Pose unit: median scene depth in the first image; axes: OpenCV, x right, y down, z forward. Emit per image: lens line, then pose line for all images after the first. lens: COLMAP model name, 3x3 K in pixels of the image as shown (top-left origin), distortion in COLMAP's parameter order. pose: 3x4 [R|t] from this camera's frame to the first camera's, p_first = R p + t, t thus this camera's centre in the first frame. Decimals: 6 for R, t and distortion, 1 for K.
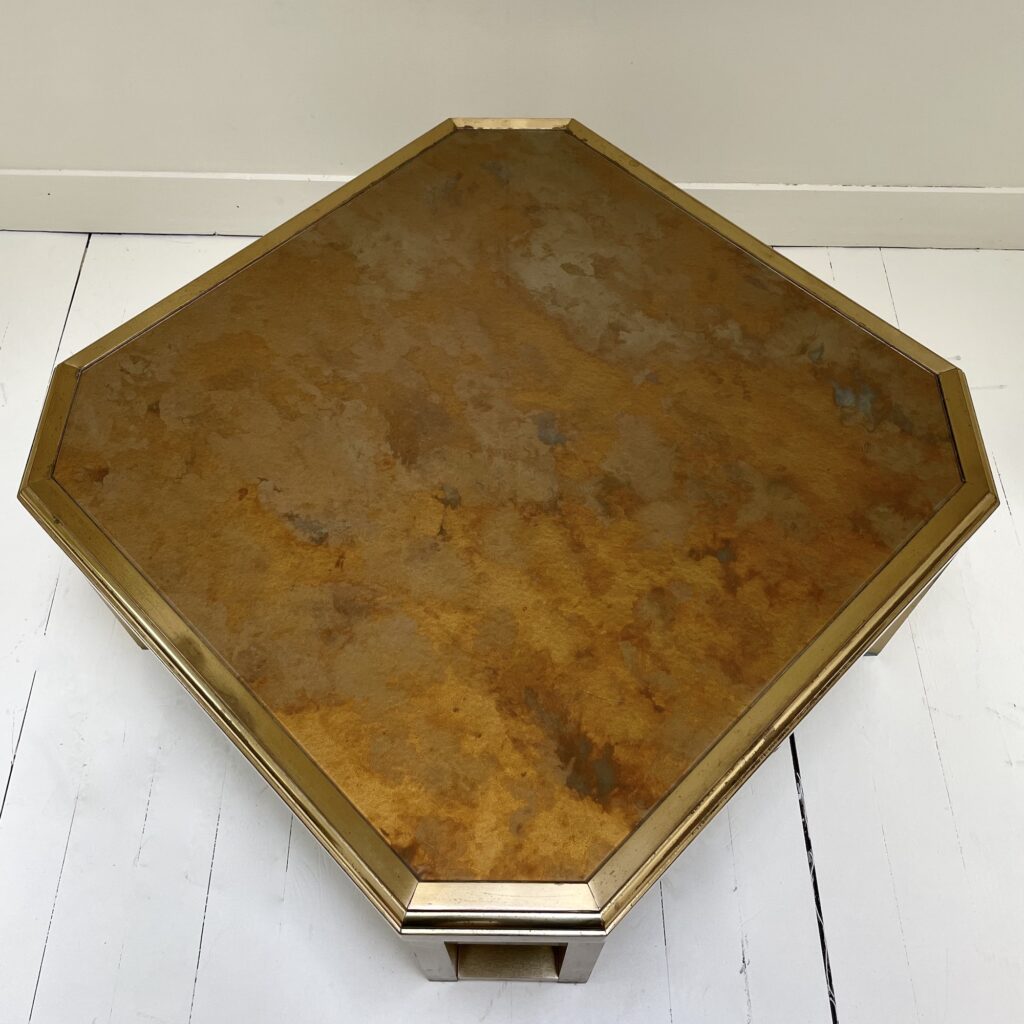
lens RADIAL K [[1098.4, 0, 510.1], [0, 1098.4, 493.6], [0, 0, 1]] dist [0.131632, -0.303003]
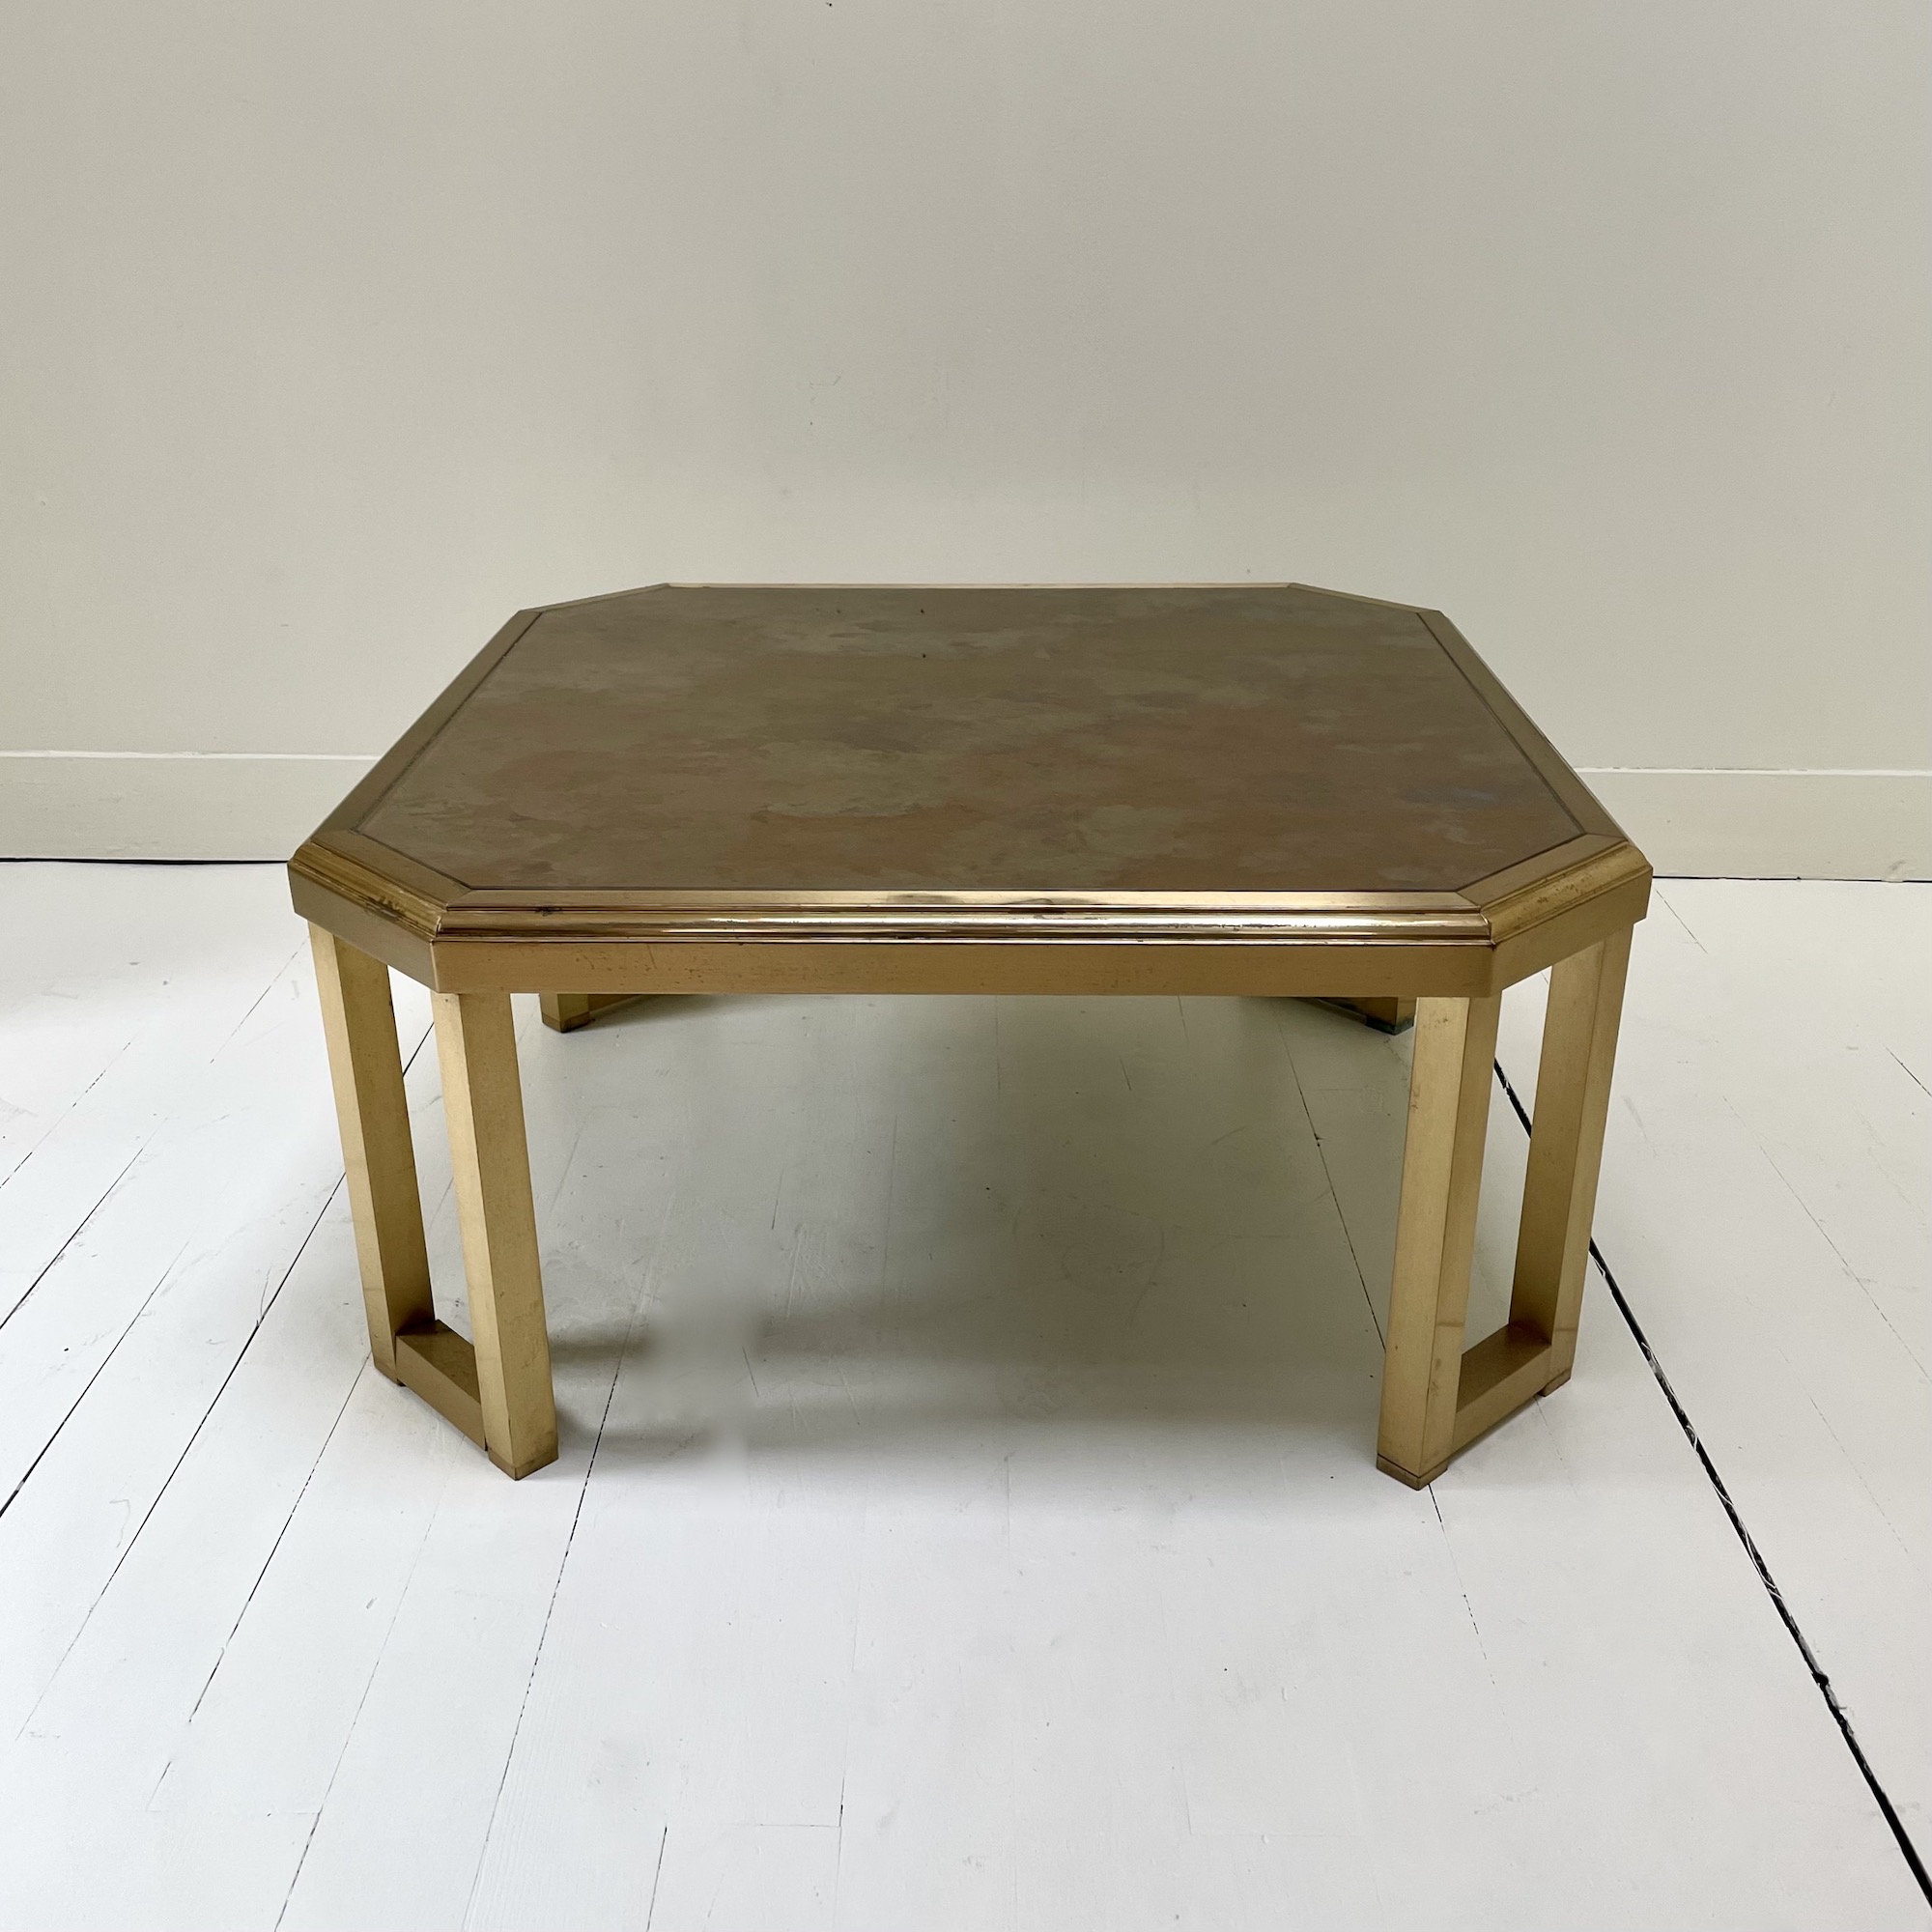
lens RADIAL K [[2072.3, 0, 962.3], [0, 2072.3, 931.3], [0, 0, 1]] dist [0.131632, -0.303003]
pose [[0.715916, -0.264326, 0.646217, -0.888542], [0.587980, 0.727356, -0.353882, 0.501997], [-0.376489, 0.633313, 0.676144, 0.195369]]
